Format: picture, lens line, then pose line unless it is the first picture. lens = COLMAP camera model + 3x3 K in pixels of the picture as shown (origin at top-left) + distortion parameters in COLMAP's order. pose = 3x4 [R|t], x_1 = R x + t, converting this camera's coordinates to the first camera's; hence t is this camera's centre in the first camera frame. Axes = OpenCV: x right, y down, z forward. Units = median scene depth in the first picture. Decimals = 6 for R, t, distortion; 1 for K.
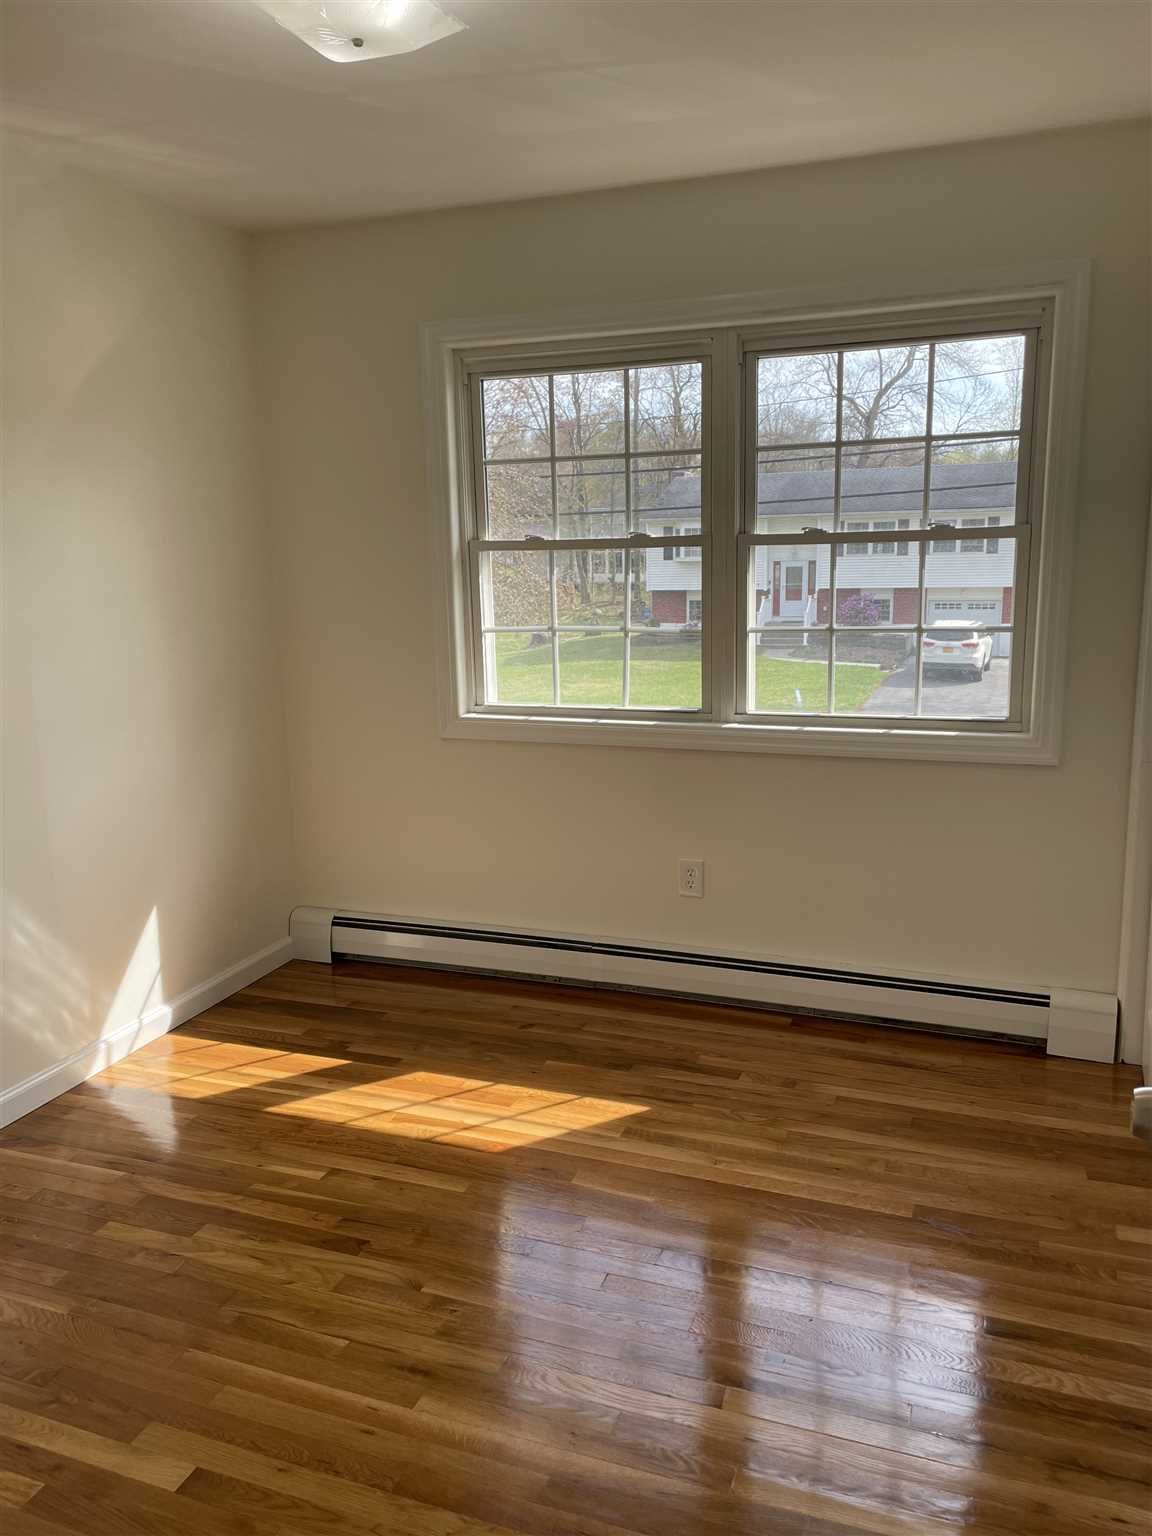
lens RADIAL K [[1268.0, 0, 536.3], [0, 1268.0, 773.7], [0, 0, 1]] dist [0.024121, -0.009684]
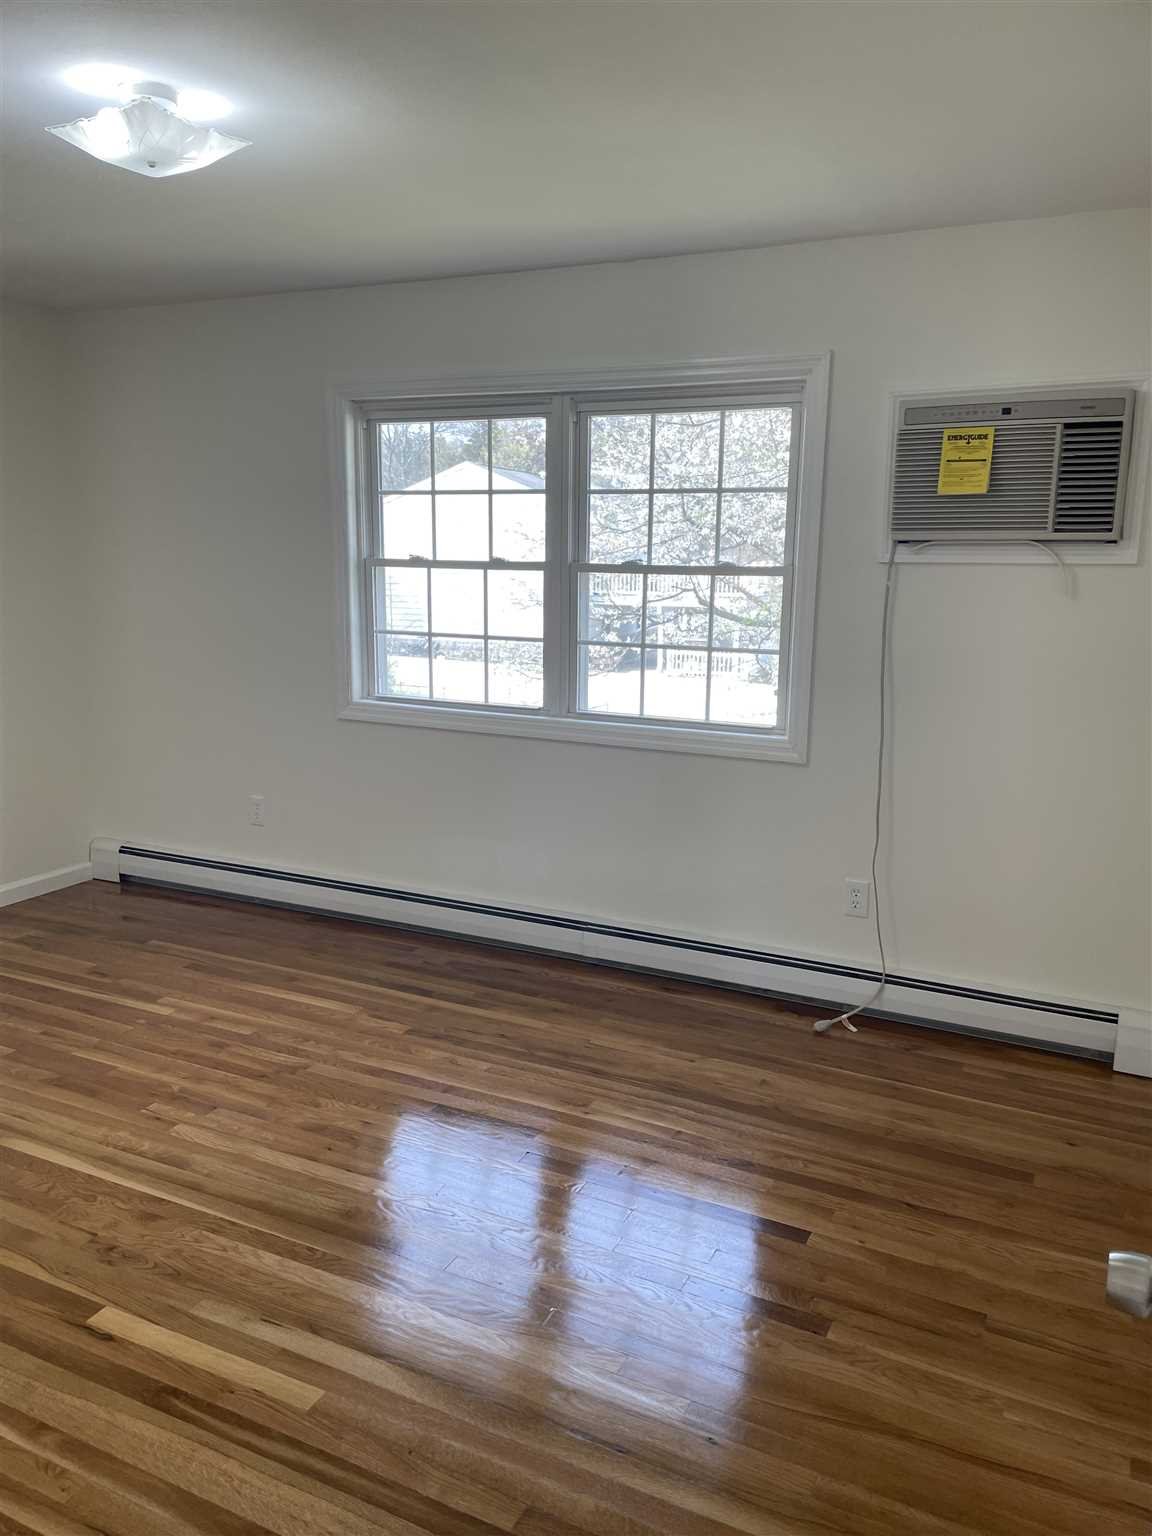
lens RADIAL K [[1160.3, 0, 562.2], [0, 1160.3, 774.1], [0, 0, 1]] dist [0.068332, -0.088049]
pose [[0.996323, 0.050067, -0.069520, 0.233234], [-0.050242, 0.998737, -0.000758, 0.012310], [0.069394, 0.004248, 0.997580, -0.091779]]
